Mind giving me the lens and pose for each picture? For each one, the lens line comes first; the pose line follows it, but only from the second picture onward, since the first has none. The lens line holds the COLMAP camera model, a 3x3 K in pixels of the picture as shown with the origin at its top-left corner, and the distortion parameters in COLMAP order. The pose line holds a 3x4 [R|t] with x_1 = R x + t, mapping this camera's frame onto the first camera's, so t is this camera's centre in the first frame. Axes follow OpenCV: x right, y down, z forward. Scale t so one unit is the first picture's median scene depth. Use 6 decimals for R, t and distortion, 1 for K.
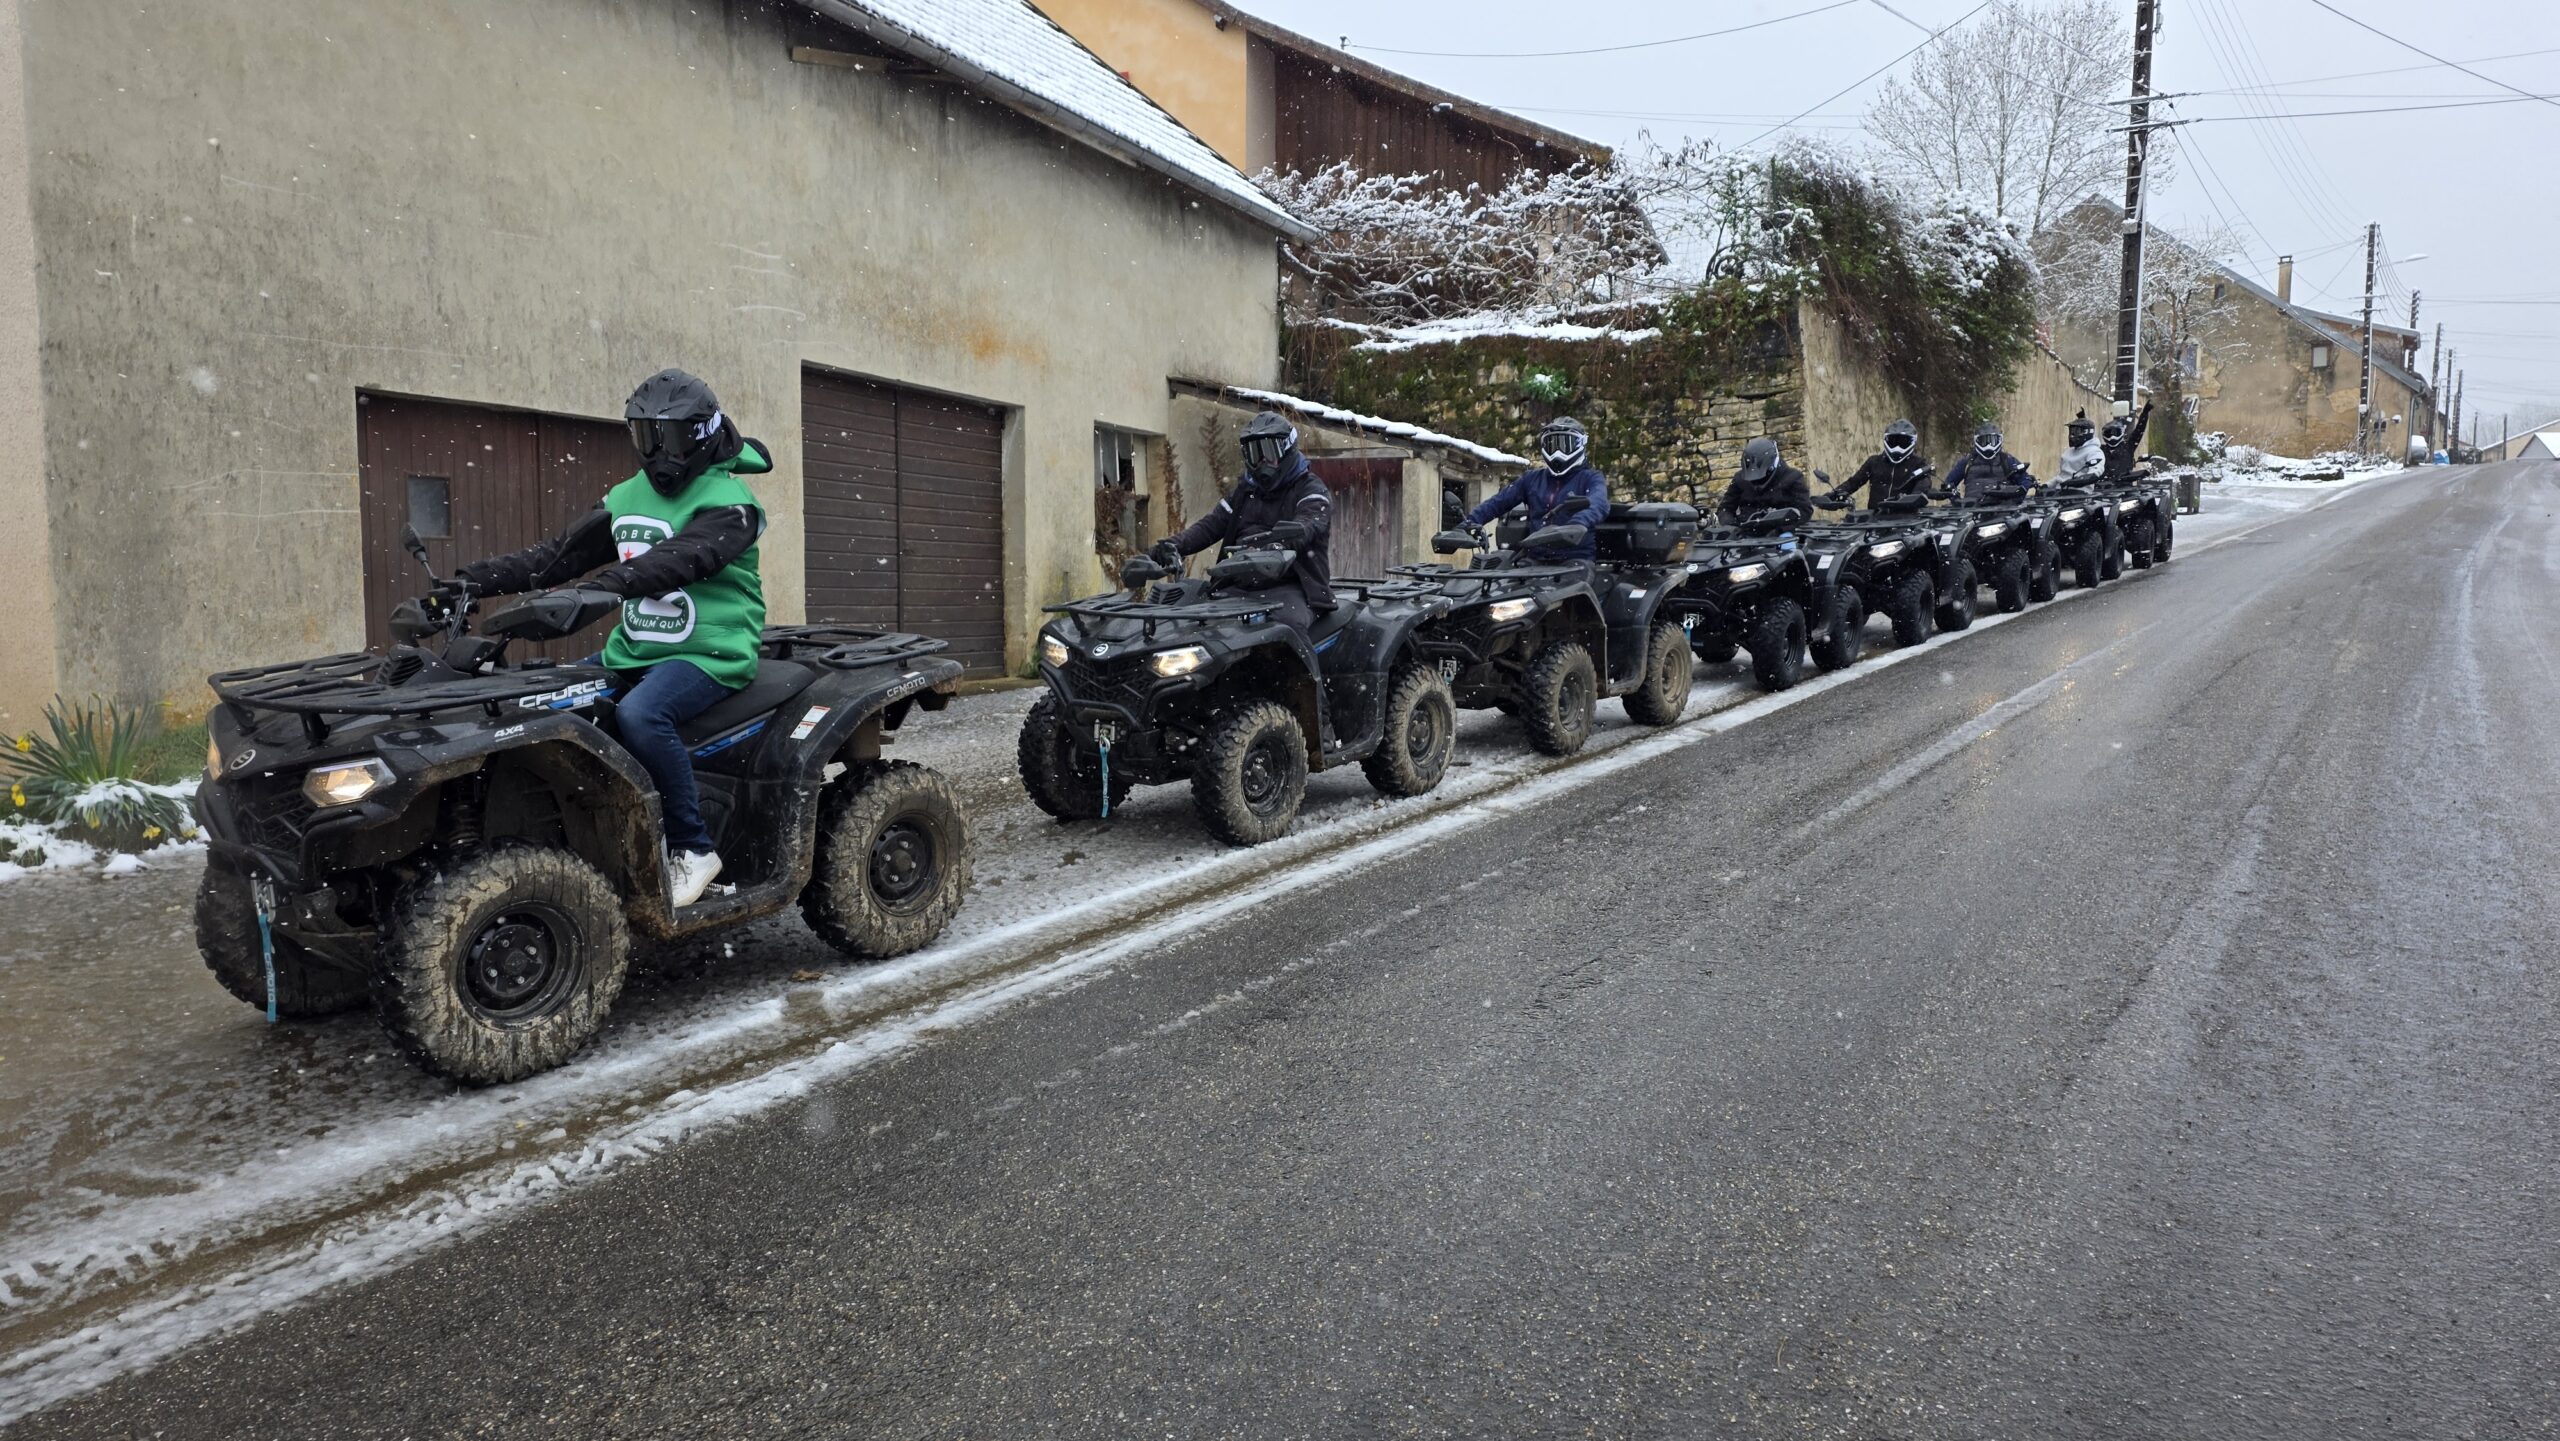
lens RADIAL K [[1717.7, 0, 1280.0], [0, 1717.7, 720.5], [0, 0, 1]] dist [0.090255, -0.095218]
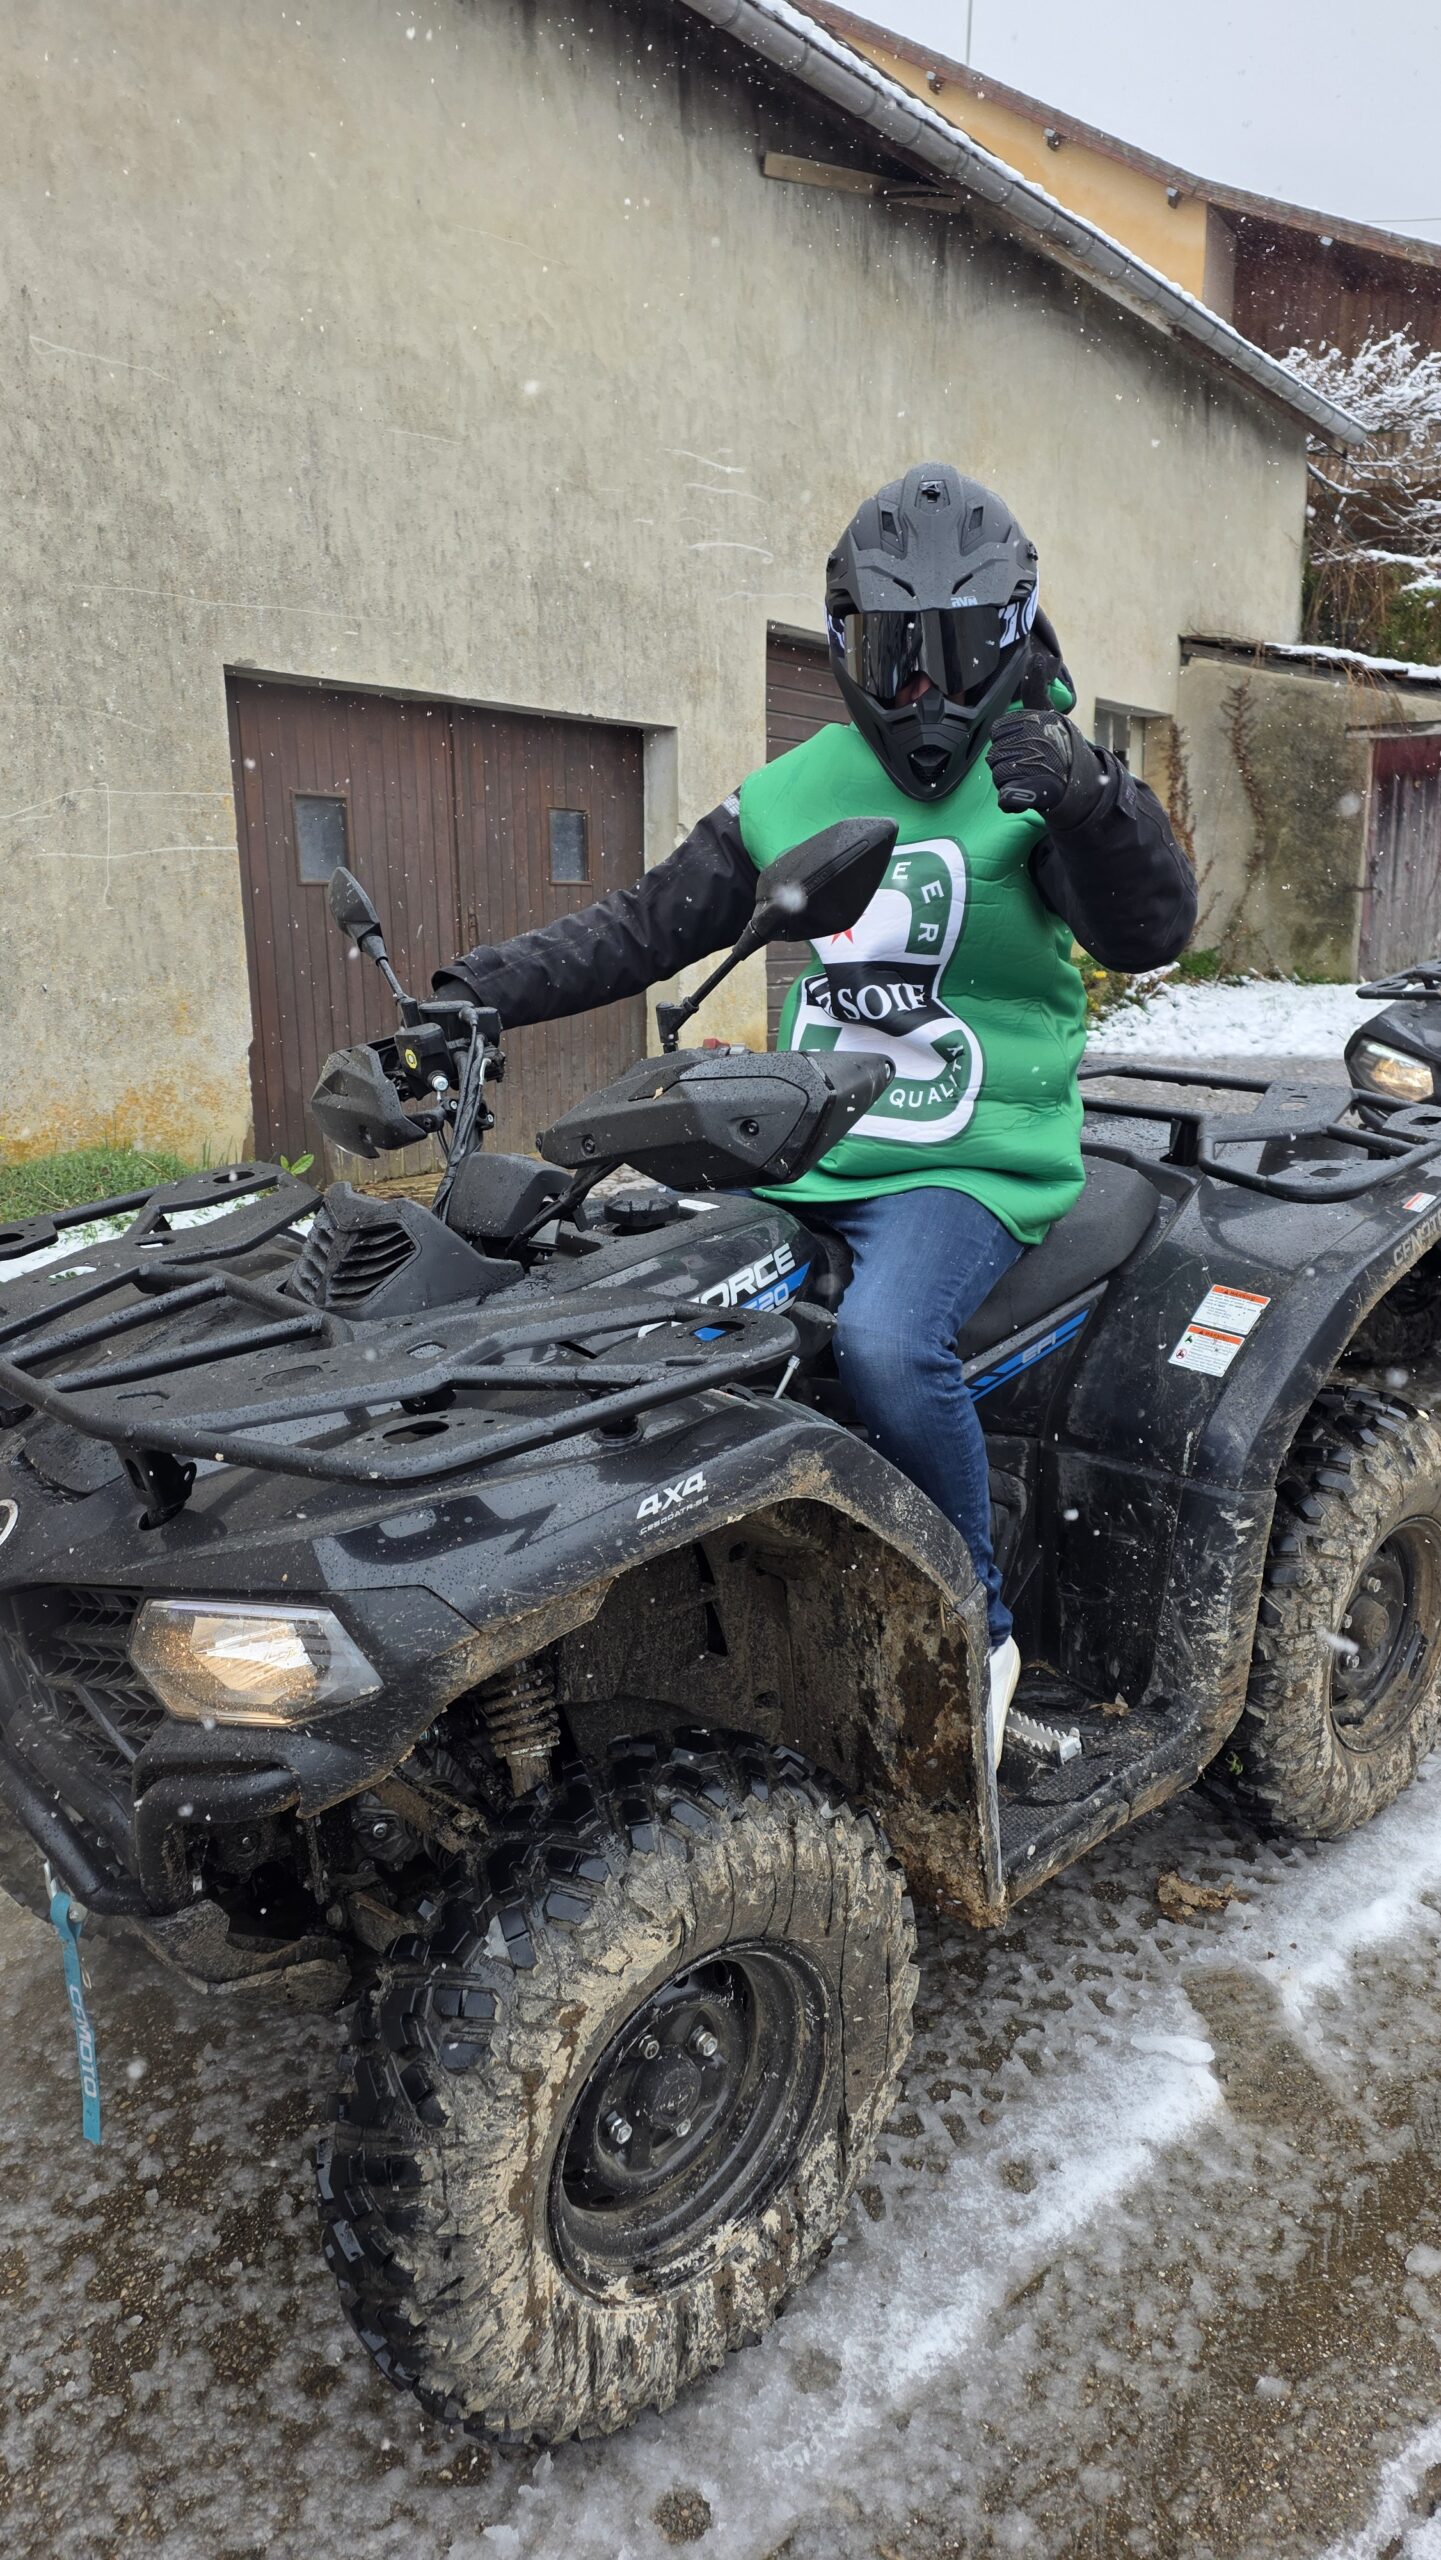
lens RADIAL K [[1717.7, 0, 702.6], [0, 1717.7, 1282.4], [0, 0, 1]] dist [0.090255, -0.095218]
pose [[0.974625, 0.030775, -0.221718, -0.185043], [-0.000532, 0.990819, 0.135193, -0.041115], [0.223843, -0.131644, 0.965694, 0.347747]]
